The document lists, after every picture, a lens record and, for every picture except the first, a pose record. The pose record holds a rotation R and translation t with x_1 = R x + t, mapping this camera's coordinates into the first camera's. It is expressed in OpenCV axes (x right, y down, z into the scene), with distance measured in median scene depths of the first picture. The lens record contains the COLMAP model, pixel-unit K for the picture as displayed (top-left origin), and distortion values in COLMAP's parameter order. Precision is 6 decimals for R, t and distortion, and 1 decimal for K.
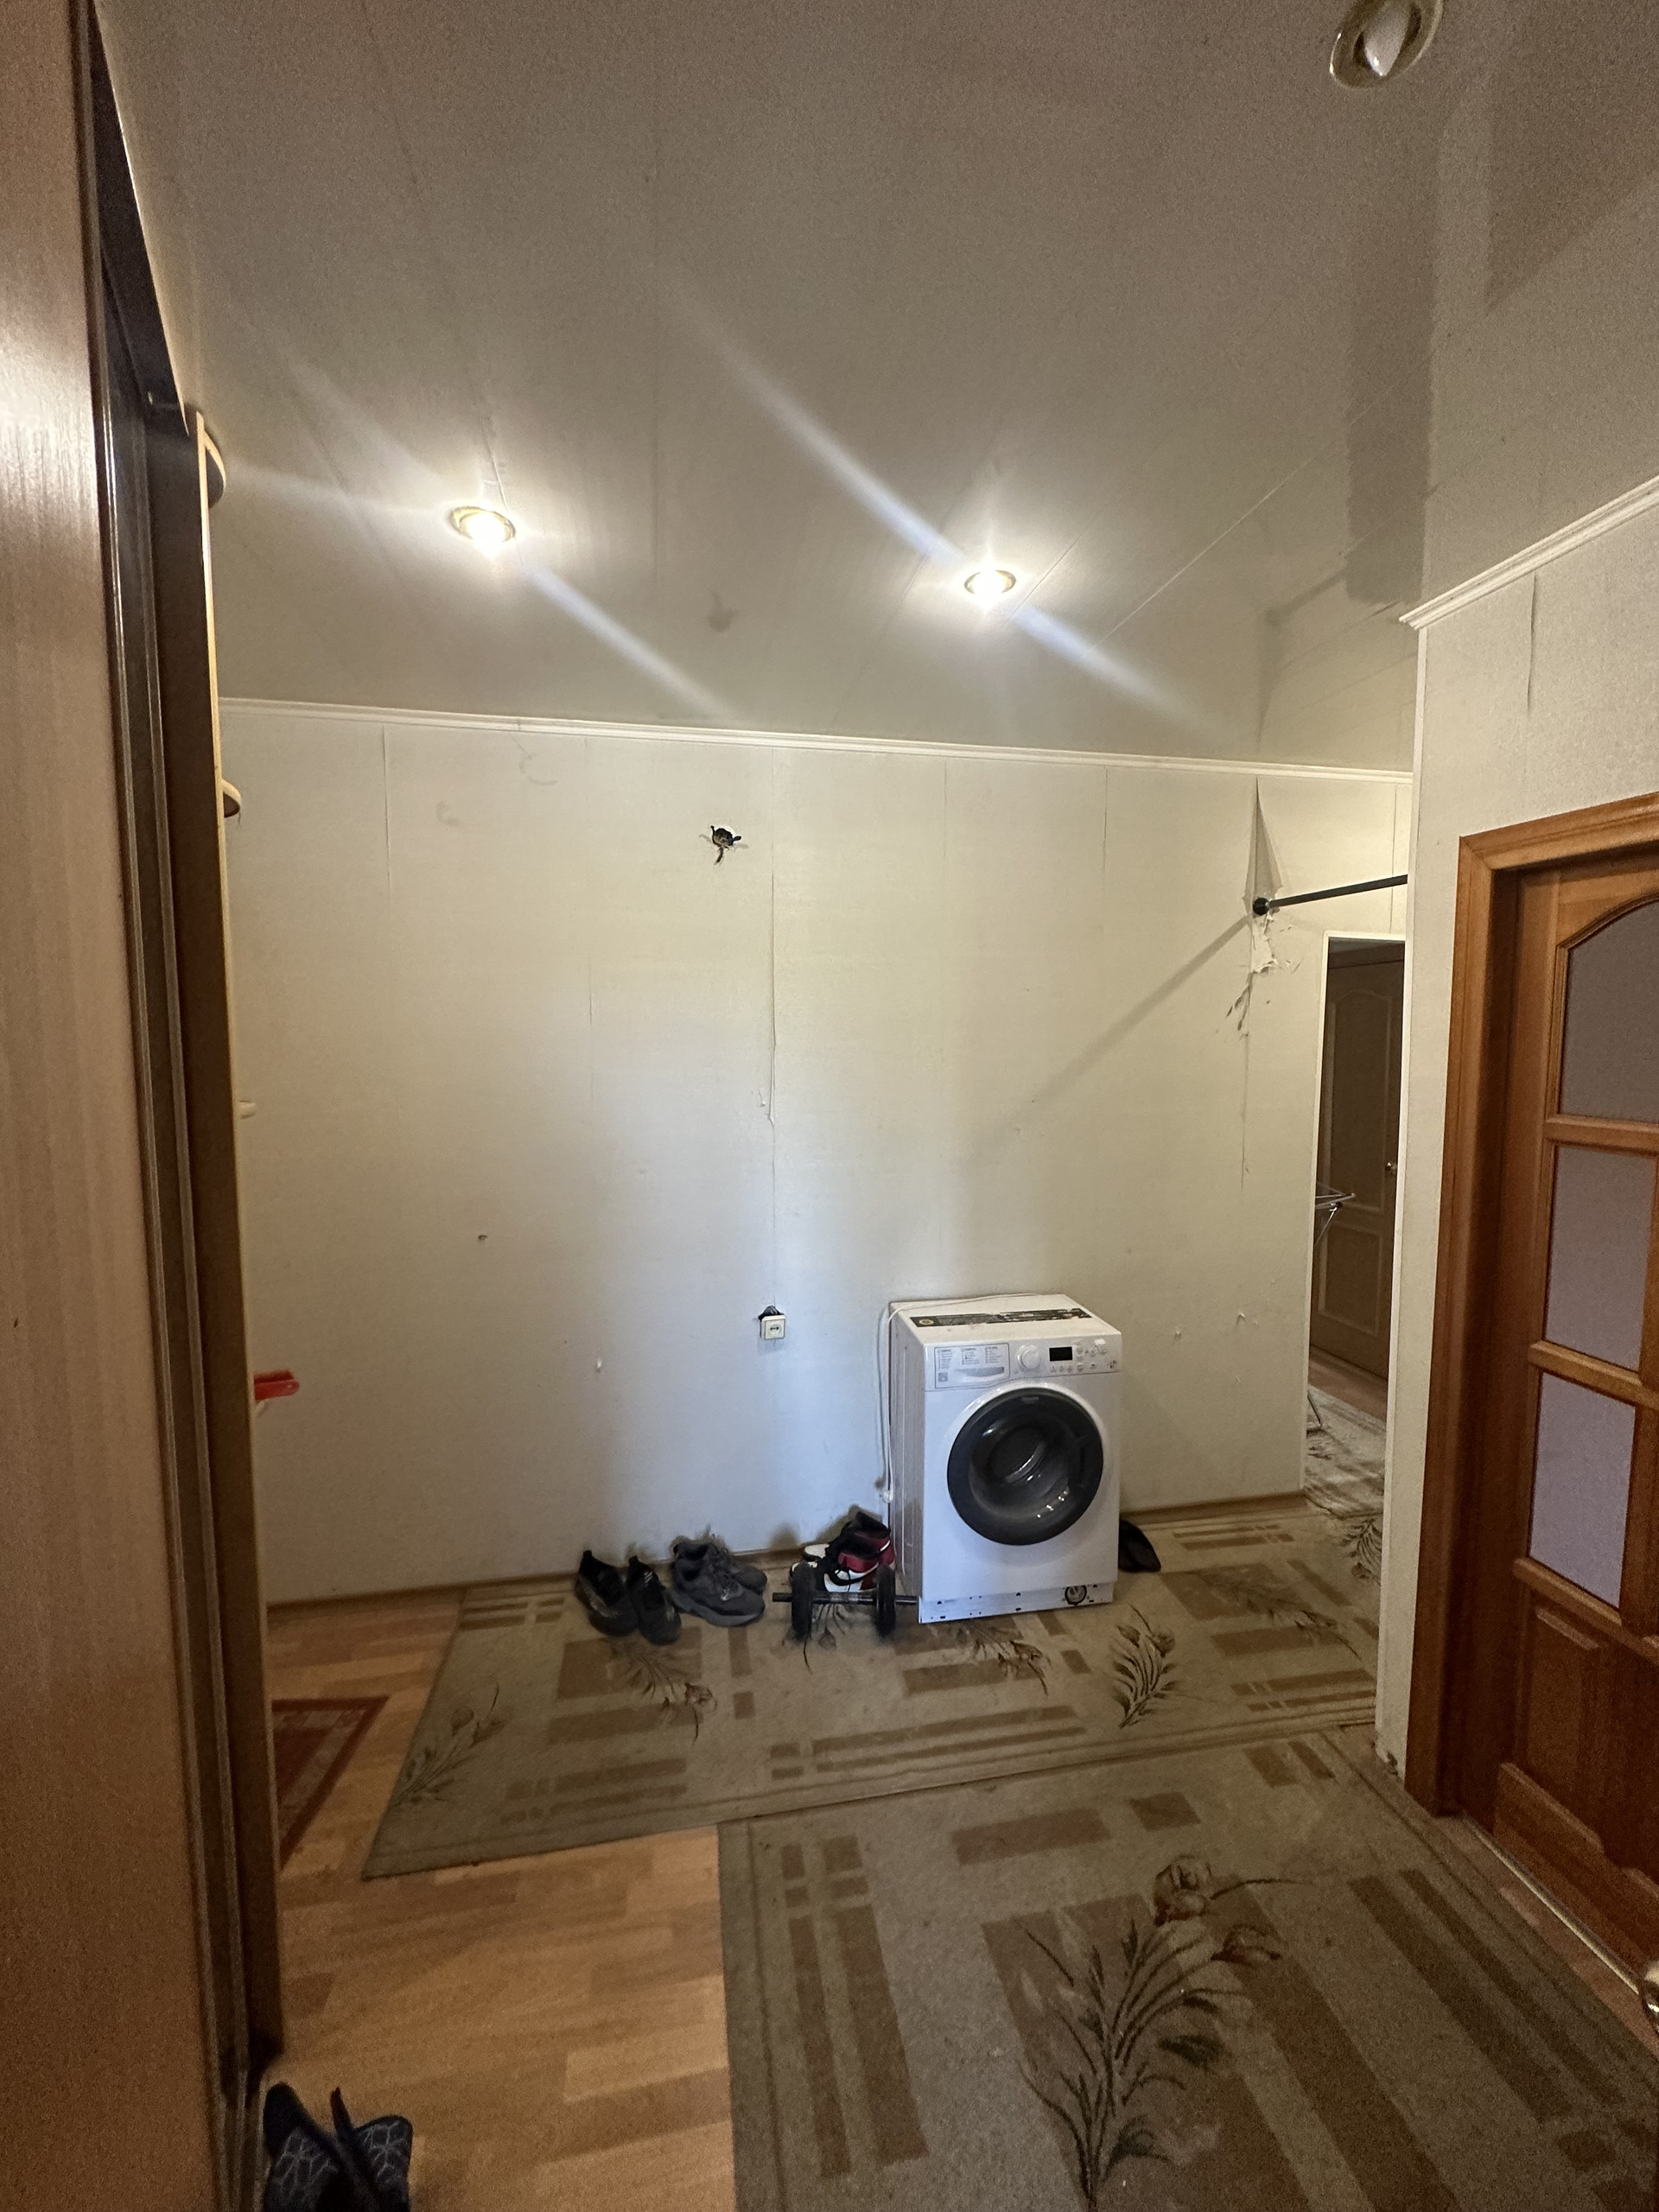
lens RADIAL K [[878.6, 0, 827.0], [0, 878.6, 1105.5], [0, 0, 1]] dist [-0.003254, 0.001228]
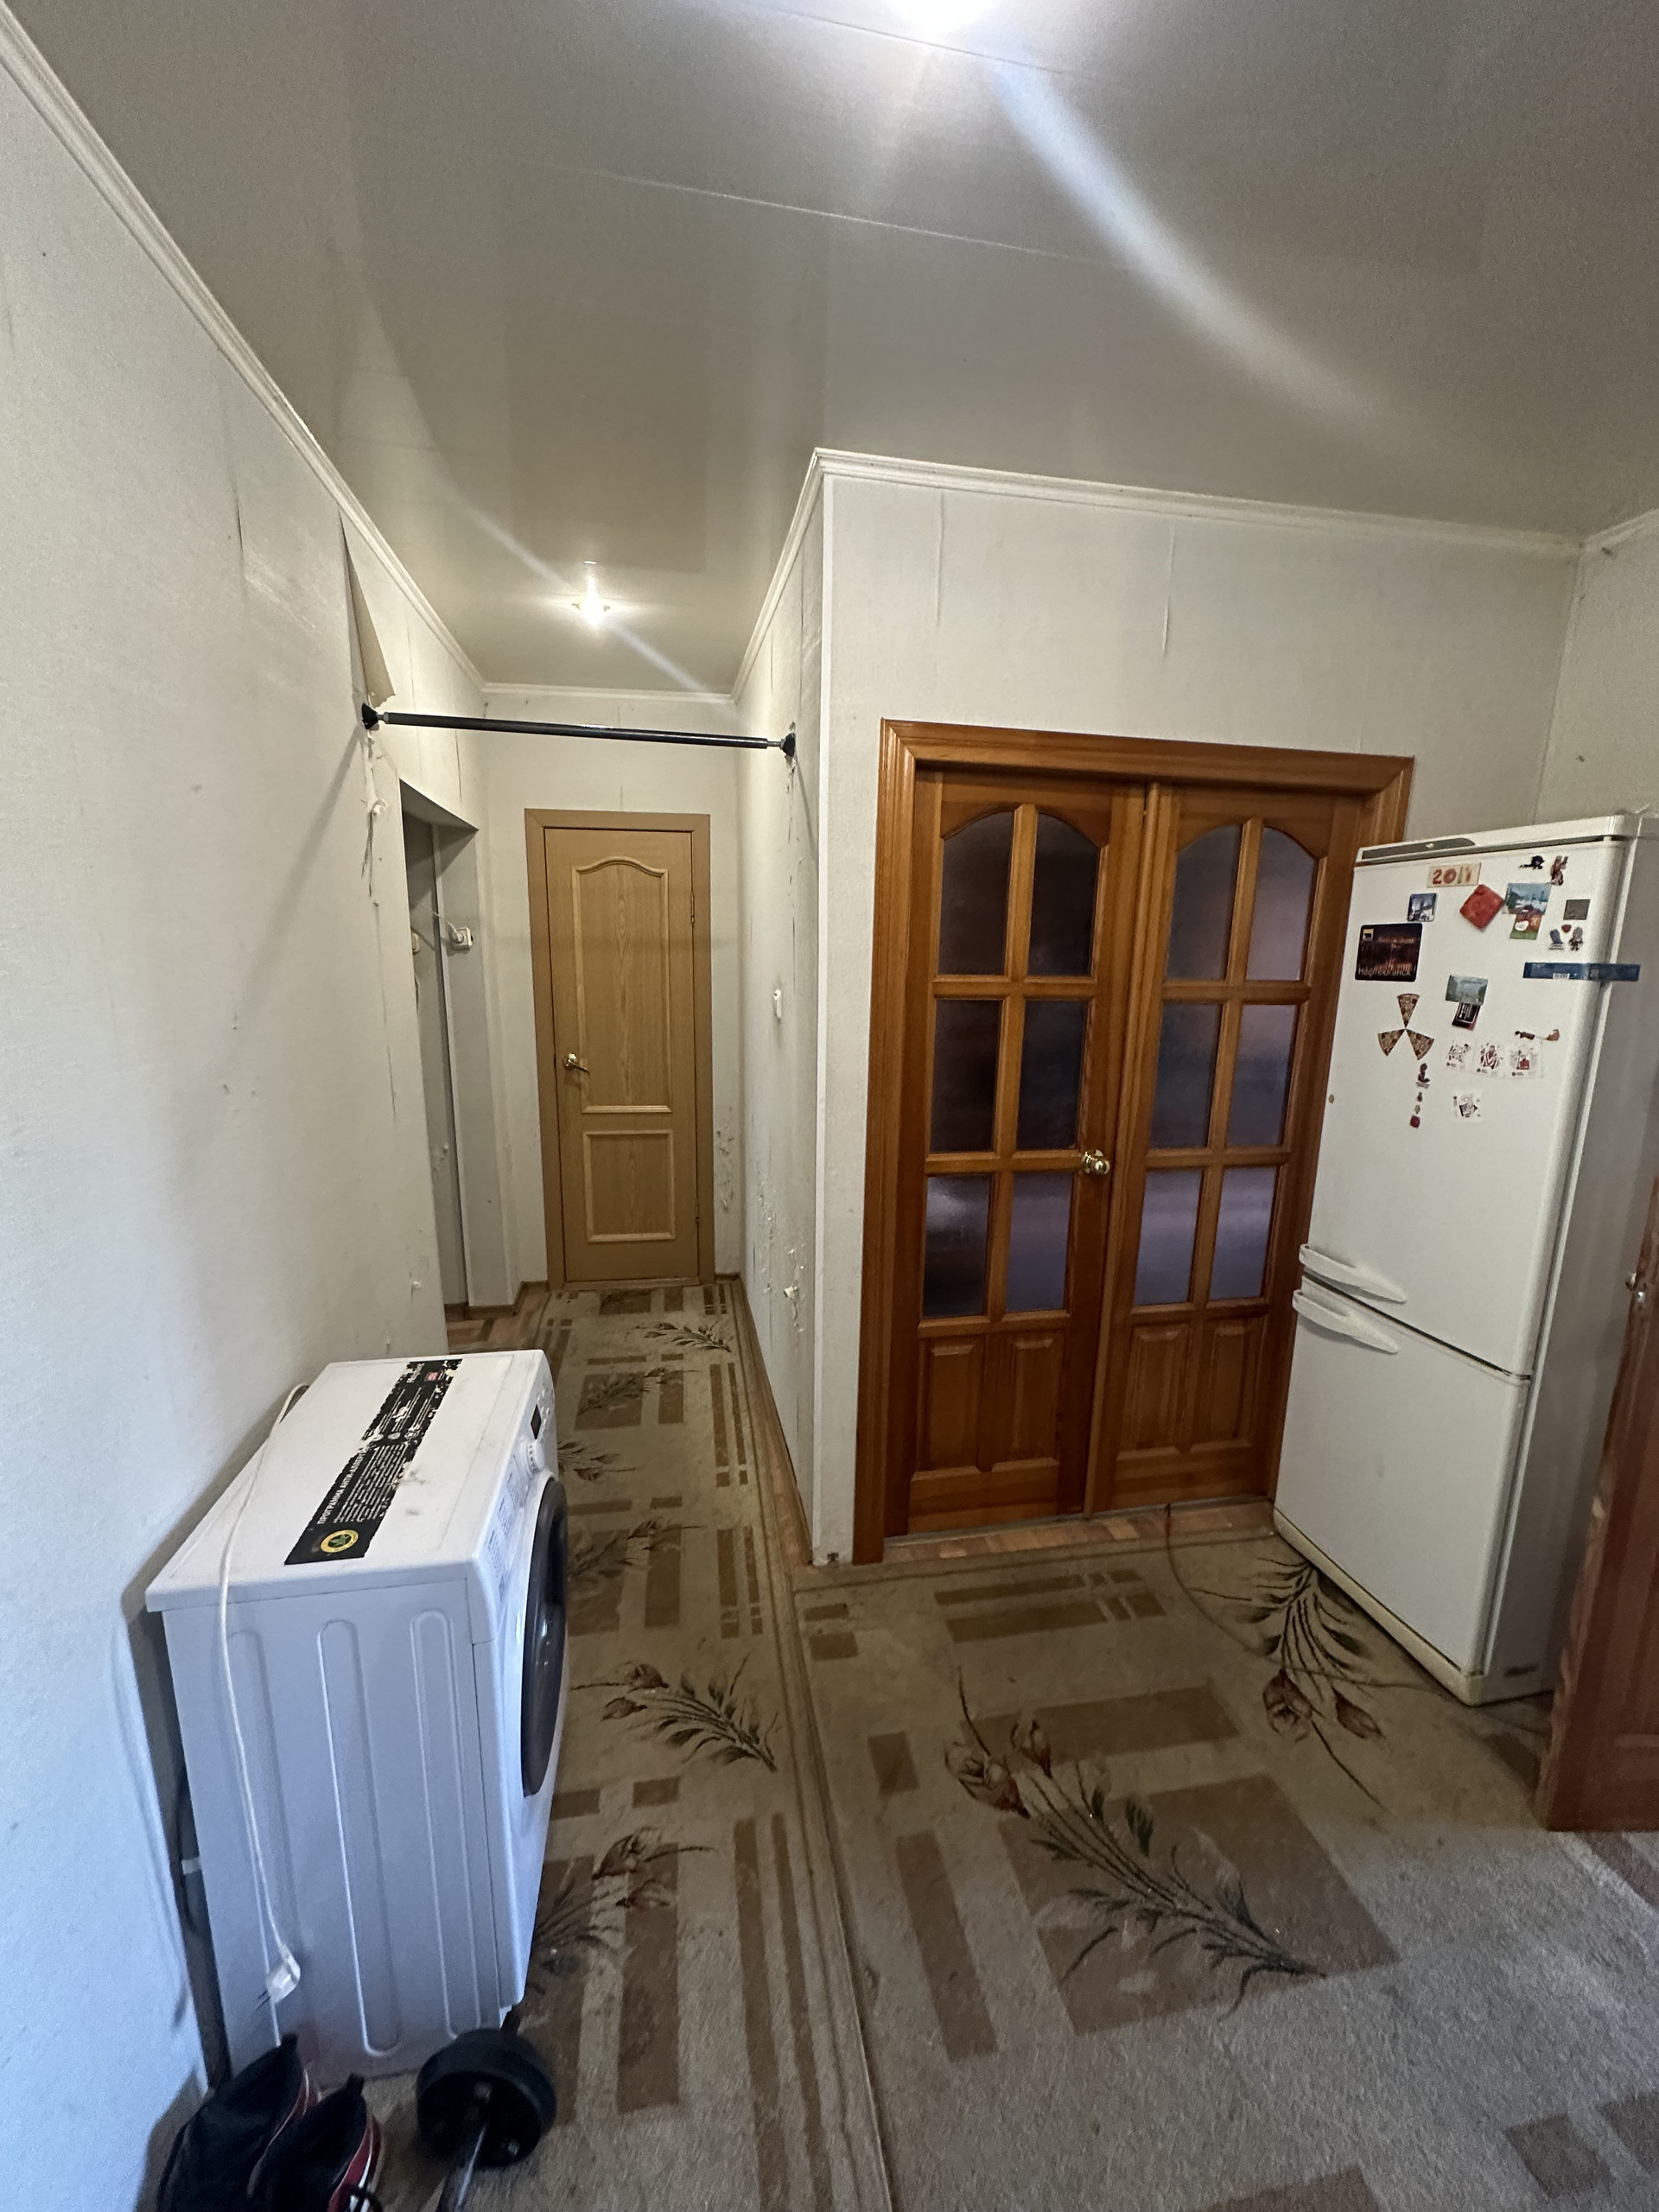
lens RADIAL K [[878.6, 0, 827.0], [0, 878.6, 1105.5], [0, 0, 1]] dist [-0.003254, 0.001228]
pose [[-0.000449, -0.191966, 0.981401, -0.400244], [0.069129, 0.979048, 0.191537, -0.052961], [-0.997608, 0.067929, 0.012831, 1.047538]]
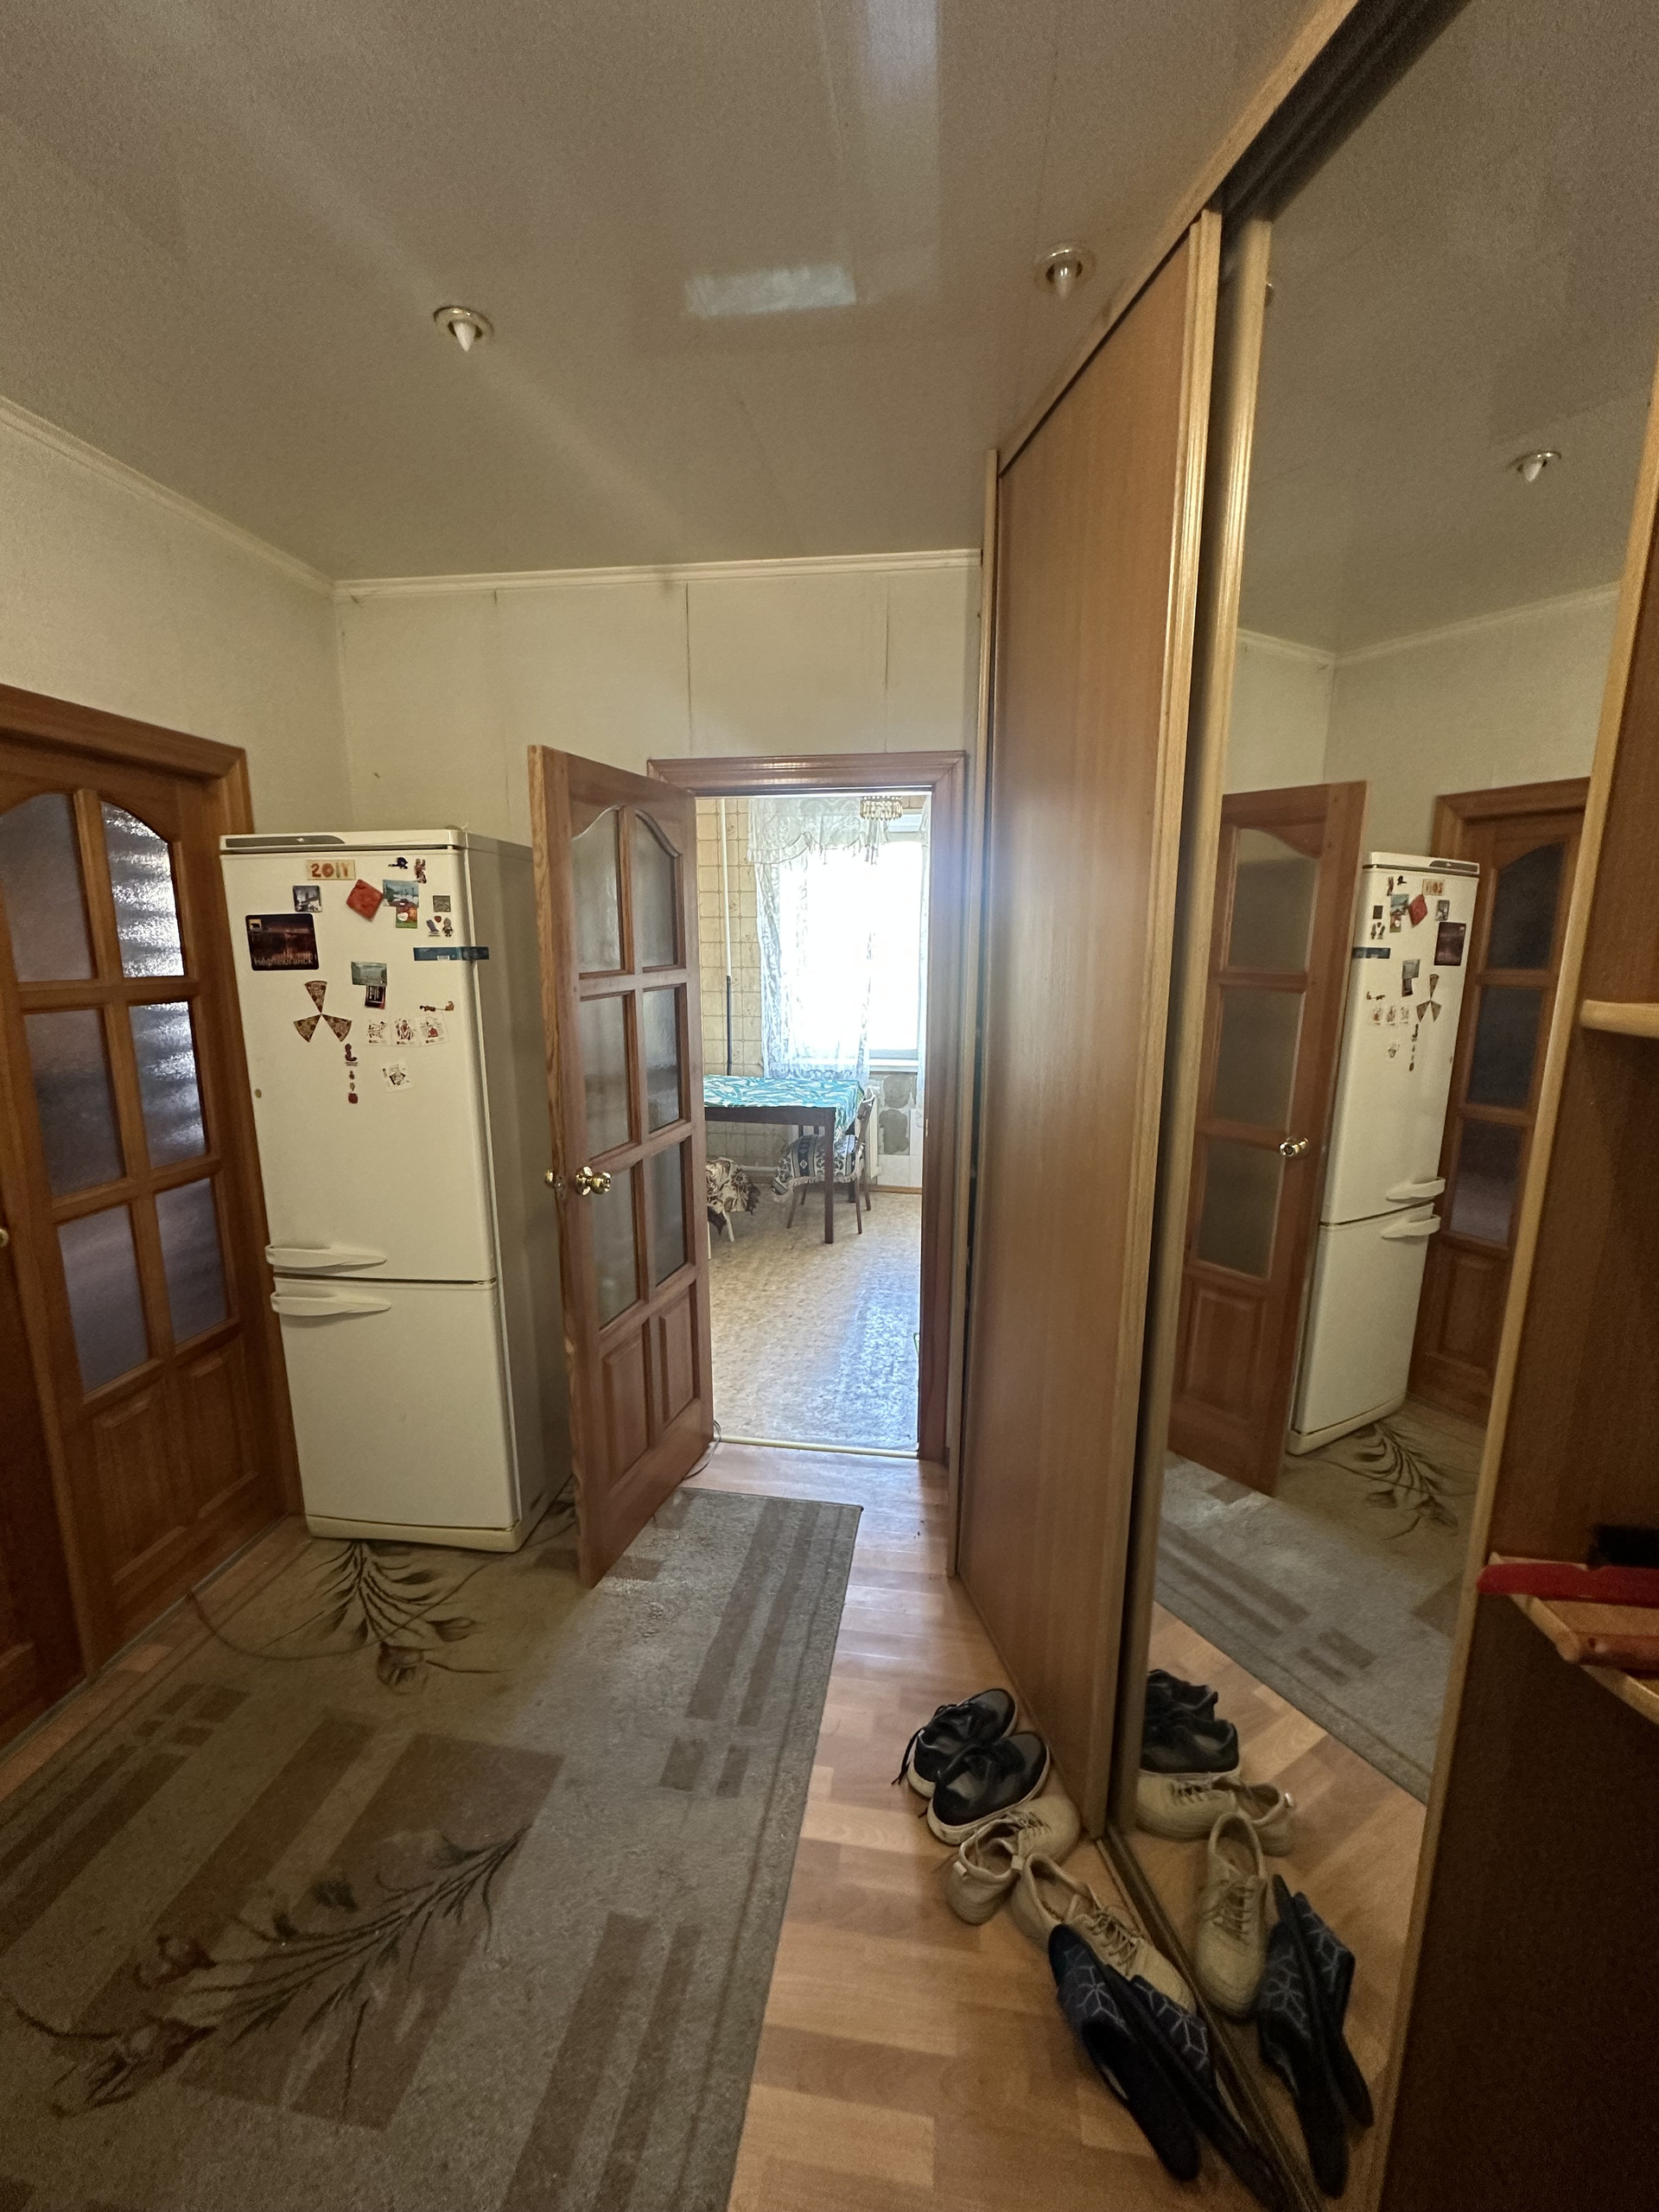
lens RADIAL K [[878.6, 0, 827.0], [0, 878.6, 1105.5], [0, 0, 1]] dist [-0.003254, 0.001228]
pose [[-0.944132, -0.065277, 0.323038, -0.317353], [0.025349, 0.962900, 0.268665, -0.064215], [-0.328591, 0.261844, -0.907450, 1.191499]]
